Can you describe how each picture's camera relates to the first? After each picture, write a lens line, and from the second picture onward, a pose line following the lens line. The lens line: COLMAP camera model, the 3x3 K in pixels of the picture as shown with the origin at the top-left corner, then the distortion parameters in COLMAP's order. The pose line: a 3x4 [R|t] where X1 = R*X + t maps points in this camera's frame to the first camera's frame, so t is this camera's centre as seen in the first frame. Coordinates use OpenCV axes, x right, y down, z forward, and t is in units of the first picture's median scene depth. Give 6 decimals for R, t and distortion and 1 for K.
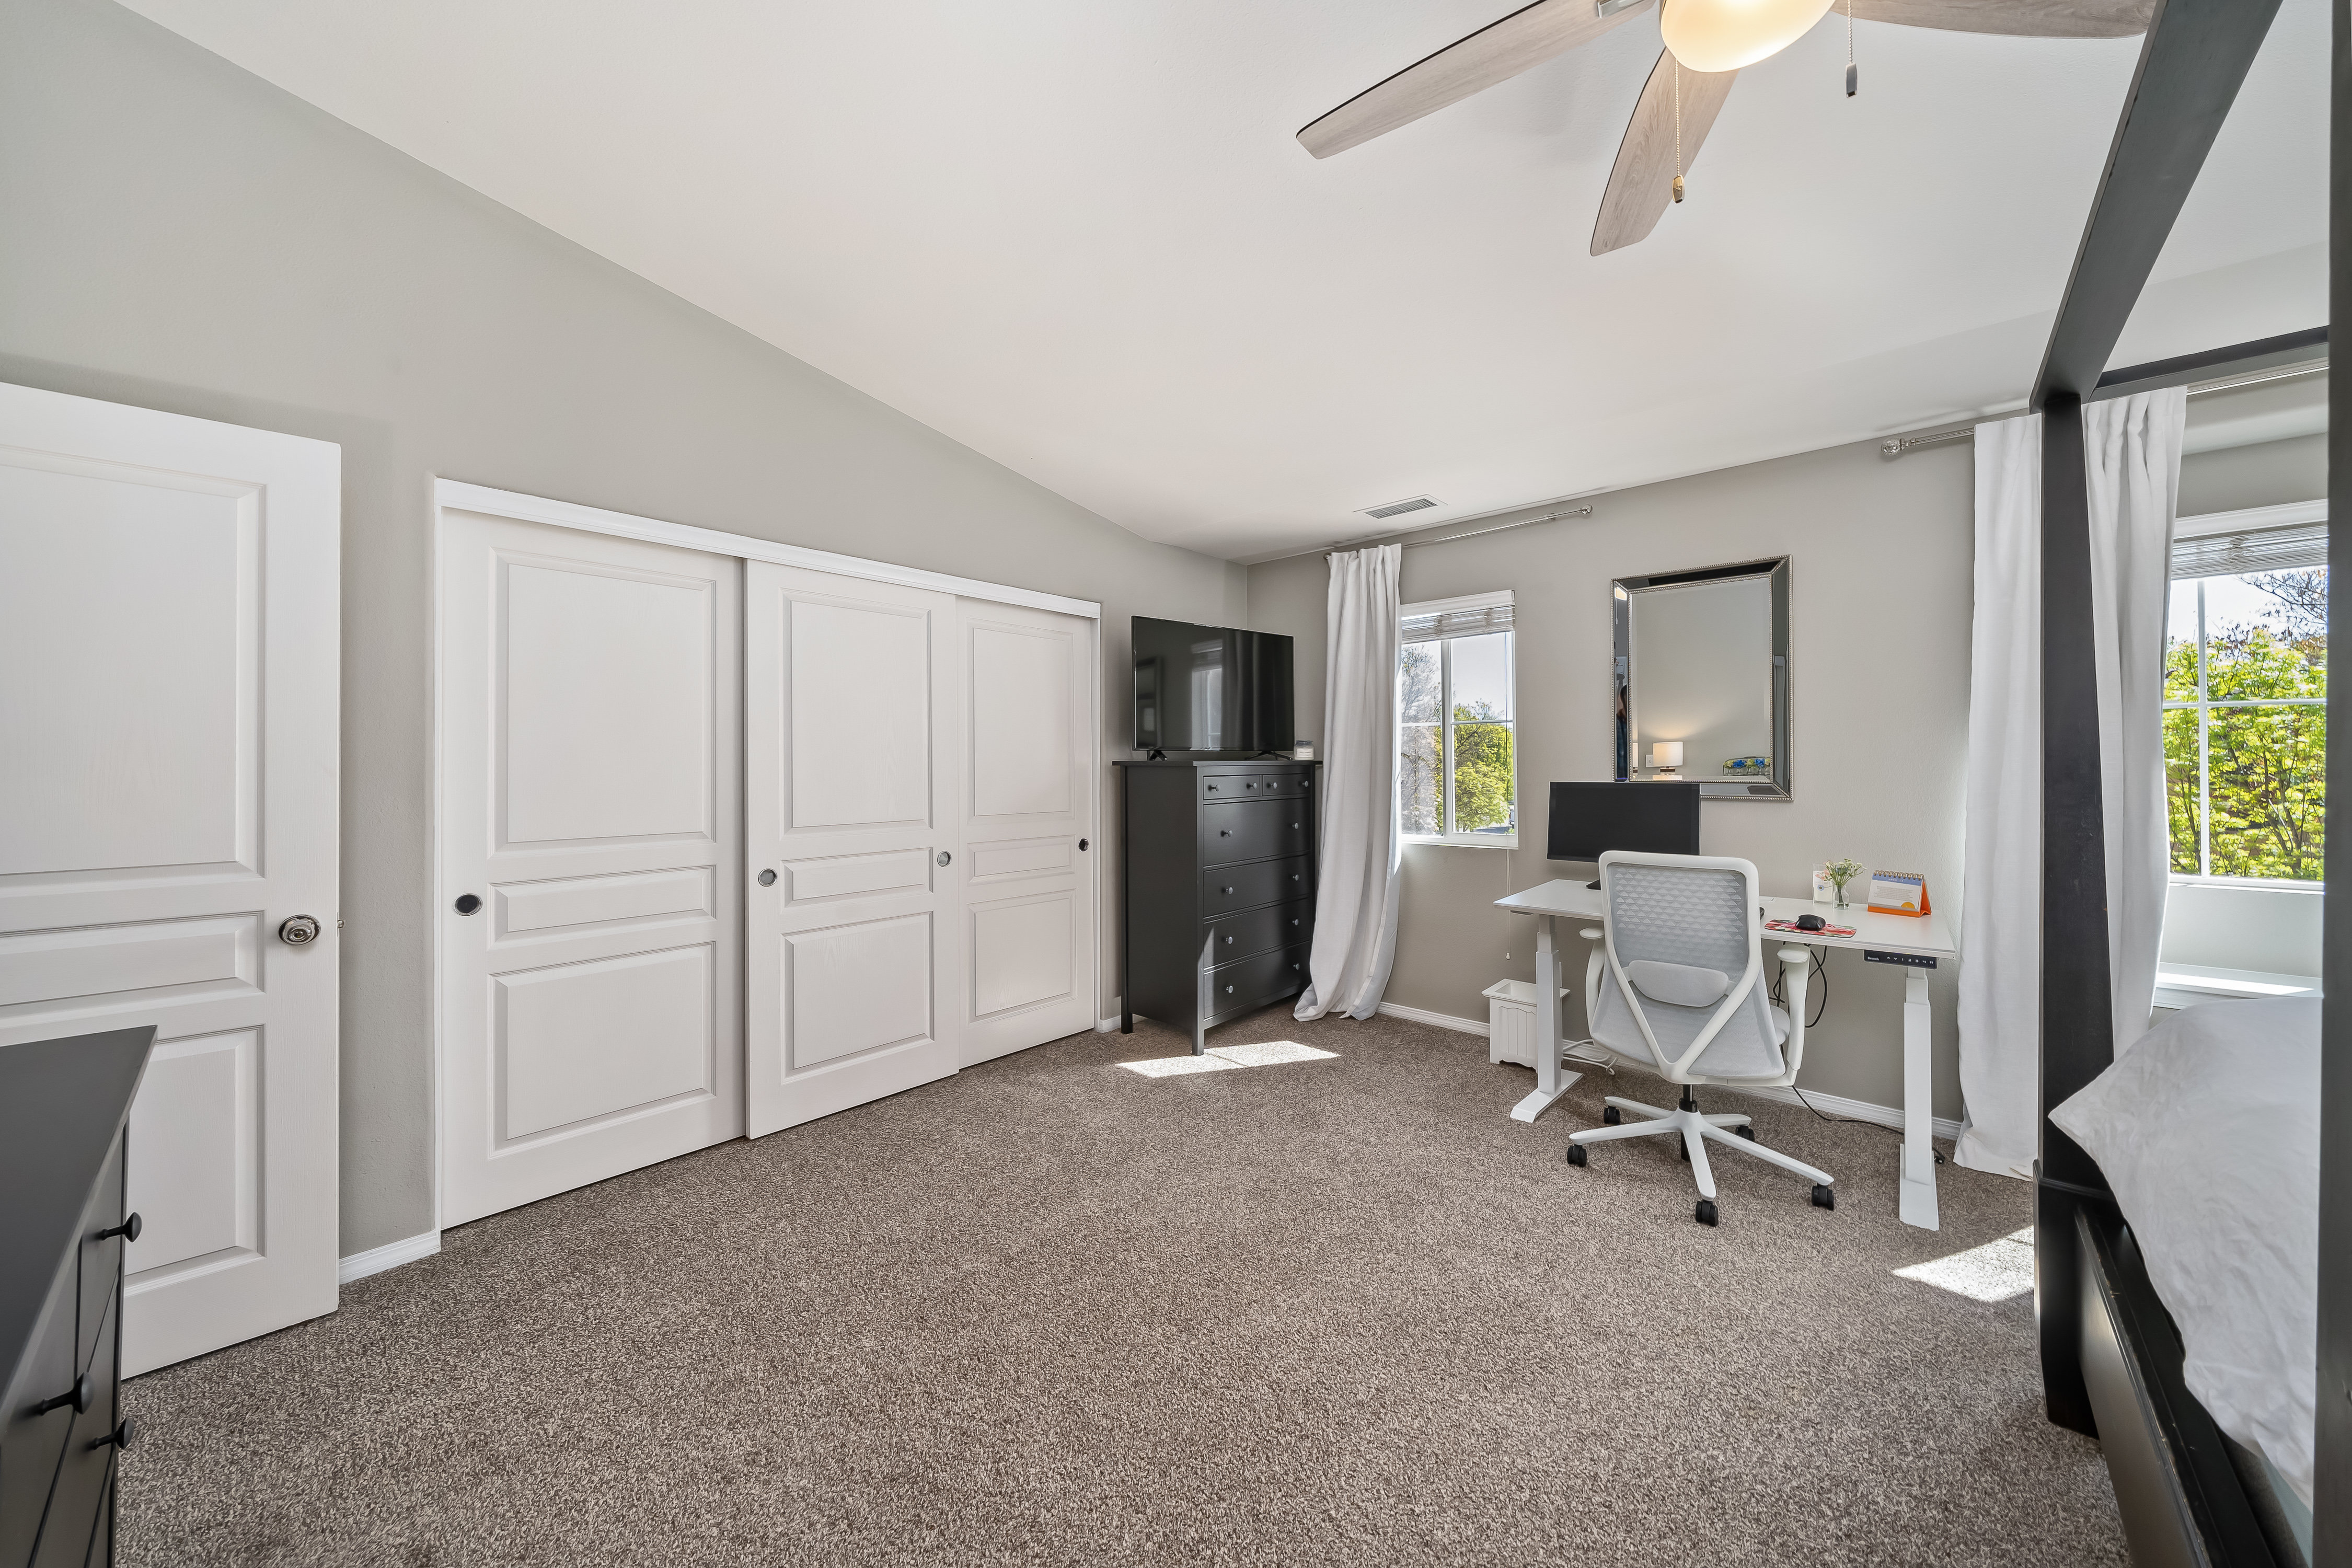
lens RADIAL K [[857.0, 0, 1173.7], [0, 857.0, 758.0], [0, 0, 1]] dist [-0.000417, -0.000048]
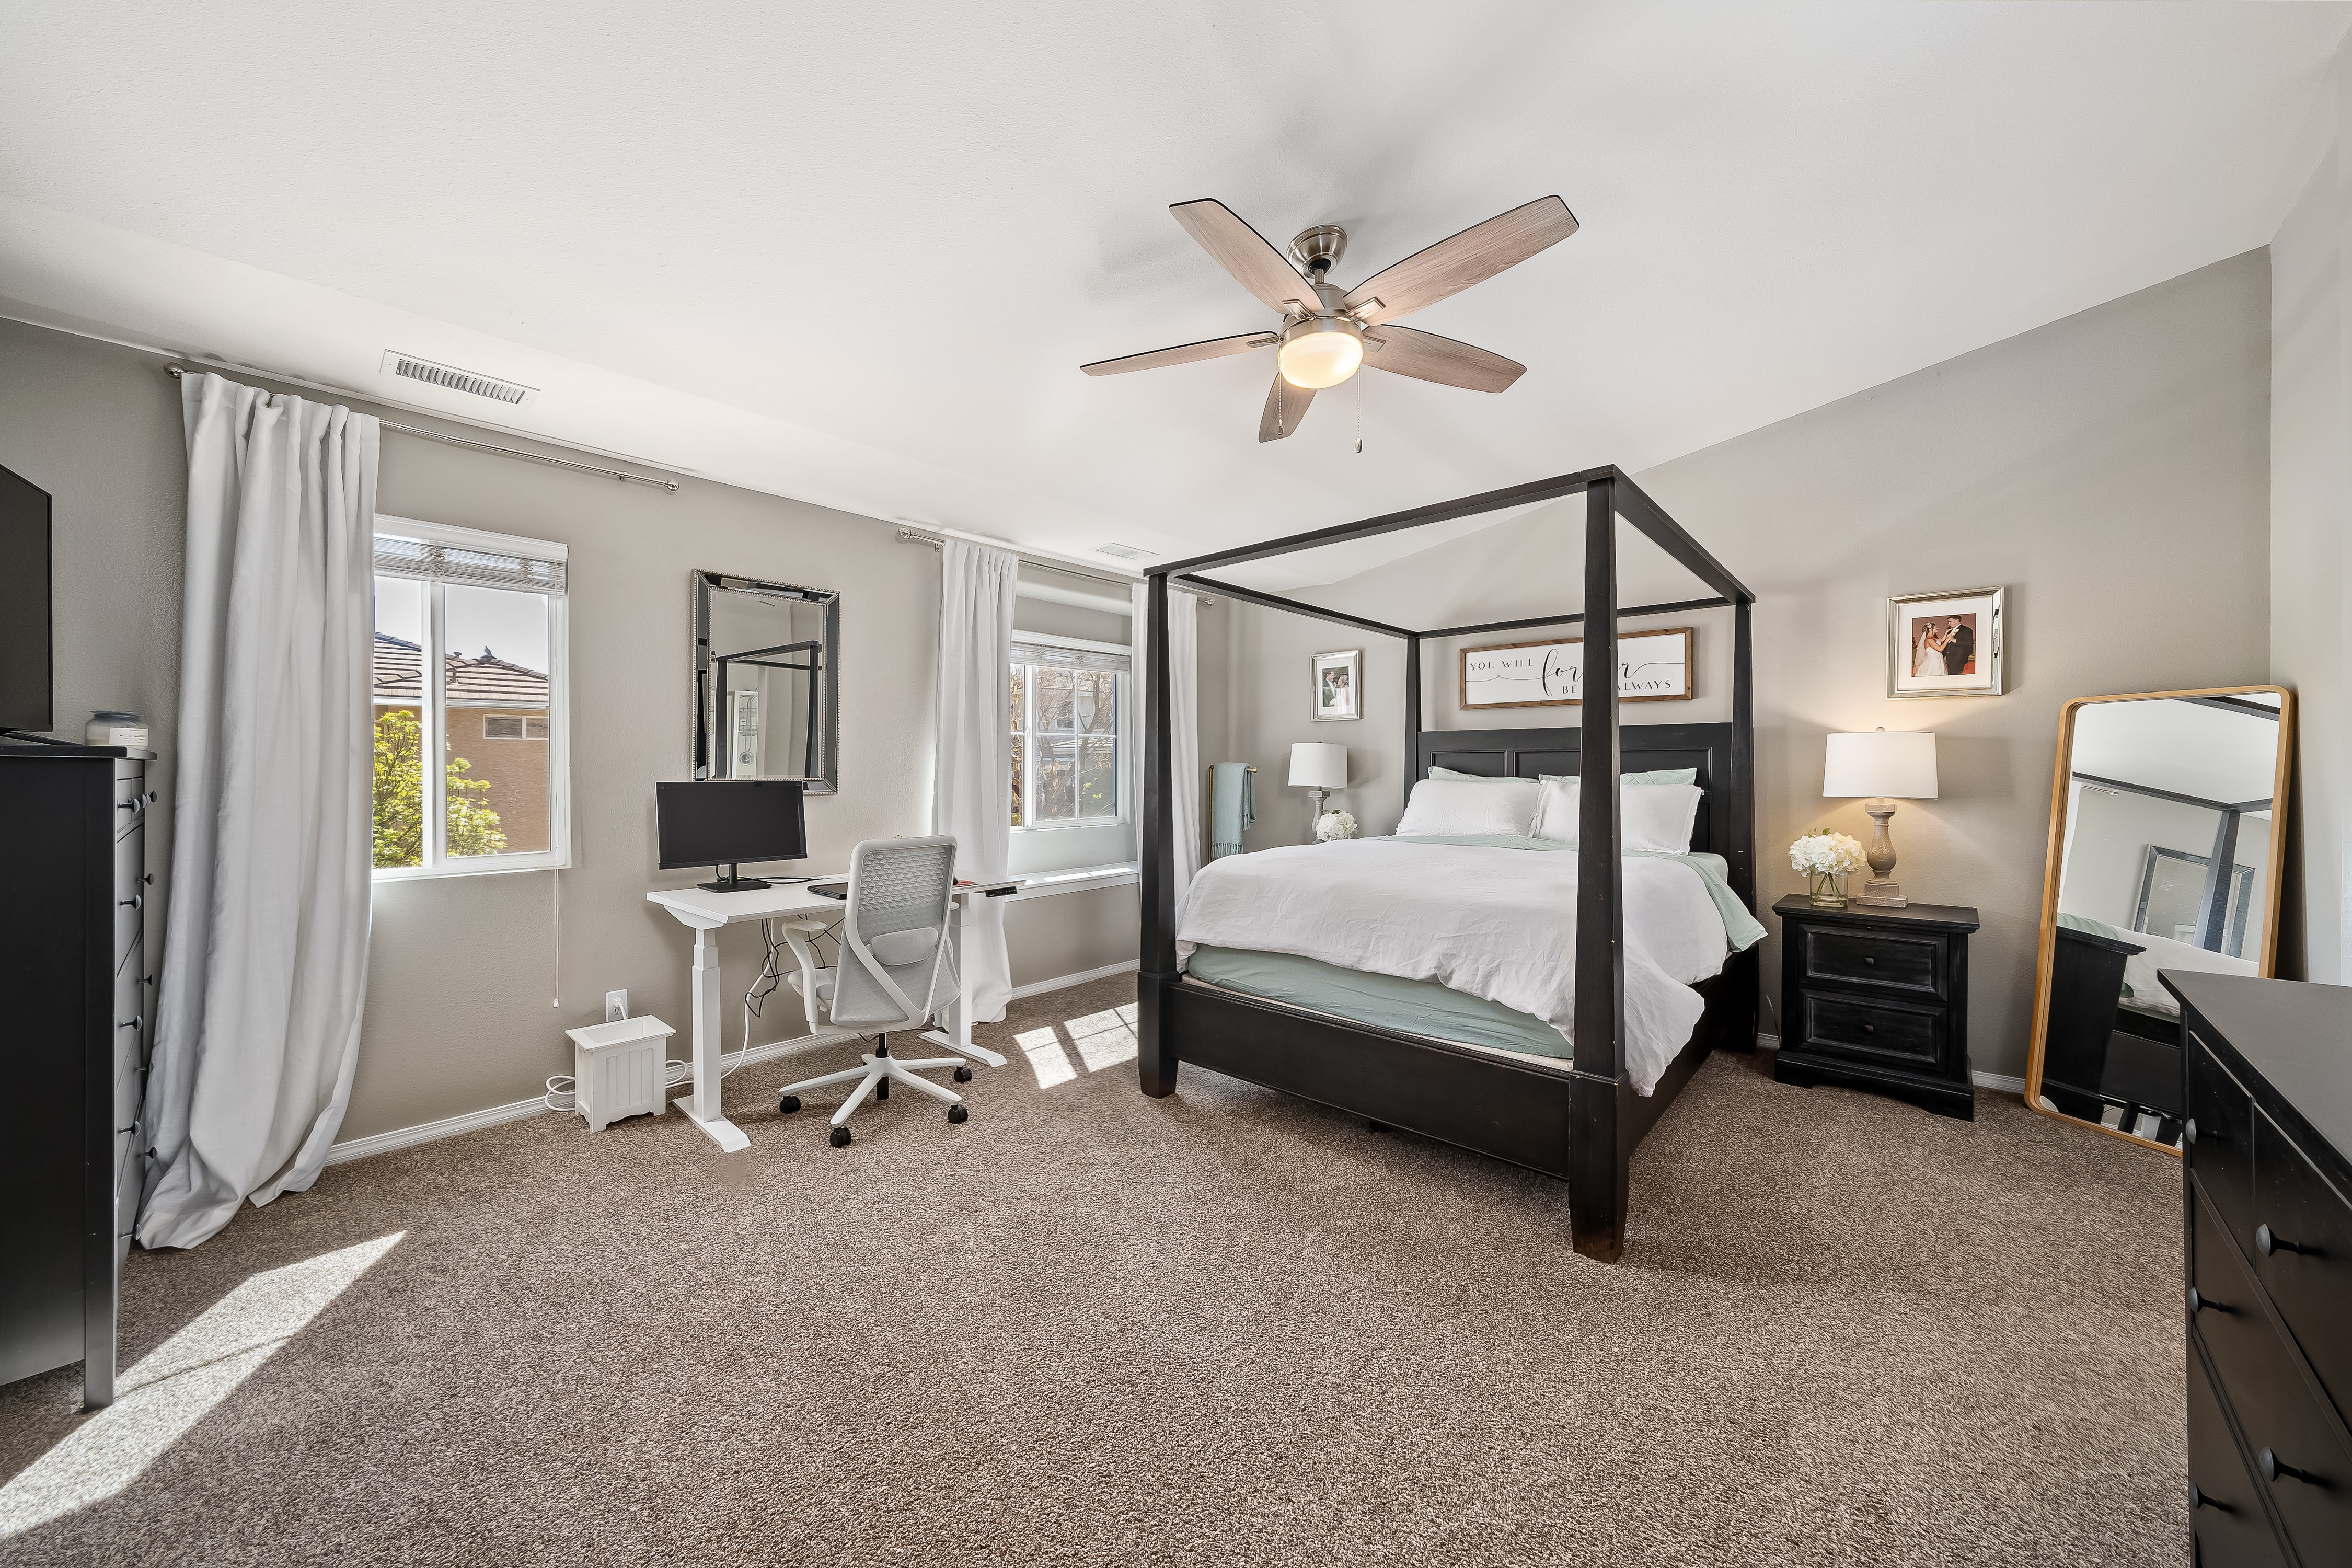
lens RADIAL K [[859.1, 0, 1174.9], [0, 859.1, 771.6], [0, 0, 1]] dist [0.001849, 0.000364]
pose [[-0.007645, 0.000682, 0.999971, -0.457890], [-0.007884, 0.999969, -0.000742, 0.013703], [-0.999940, -0.007890, -0.007639, 0.480420]]
